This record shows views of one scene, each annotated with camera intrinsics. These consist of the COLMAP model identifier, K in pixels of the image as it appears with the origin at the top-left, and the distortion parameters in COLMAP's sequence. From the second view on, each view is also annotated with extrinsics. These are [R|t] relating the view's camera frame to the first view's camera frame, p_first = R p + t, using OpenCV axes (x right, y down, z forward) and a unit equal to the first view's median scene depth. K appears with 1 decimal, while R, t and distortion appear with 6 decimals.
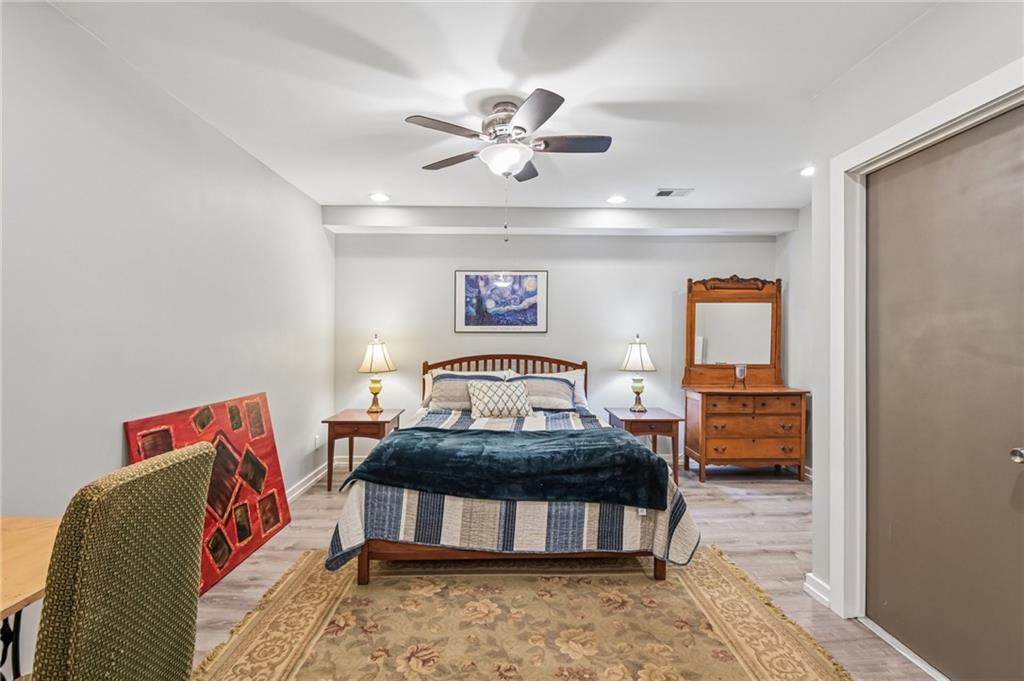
lens RADIAL K [[472.6, 0, 512.4], [0, 472.6, 343.3], [0, 0, 1]] dist [-0.001369, -0.000966]
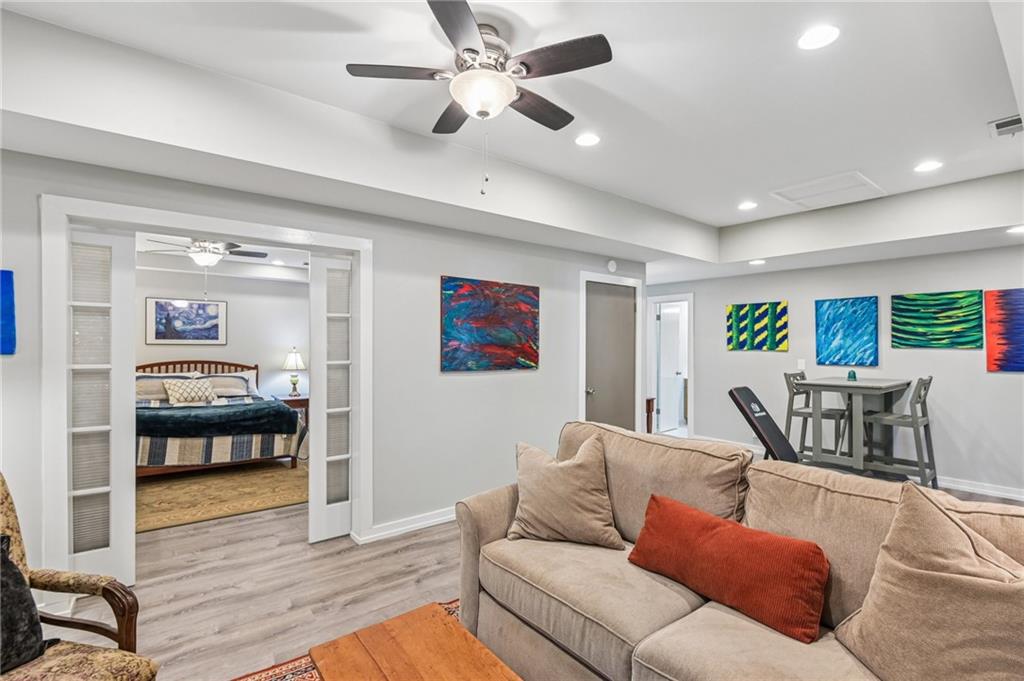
lens RADIAL K [[472.6, 0, 509.6], [0, 472.6, 348.7], [0, 0, 1]] dist [-0.001369, -0.000966]
pose [[0.807549, -0.000321, 0.589801, -0.095800], [-0.003248, 0.999982, 0.004991, -0.025788], [-0.589792, -0.005946, 0.807533, -0.805549]]
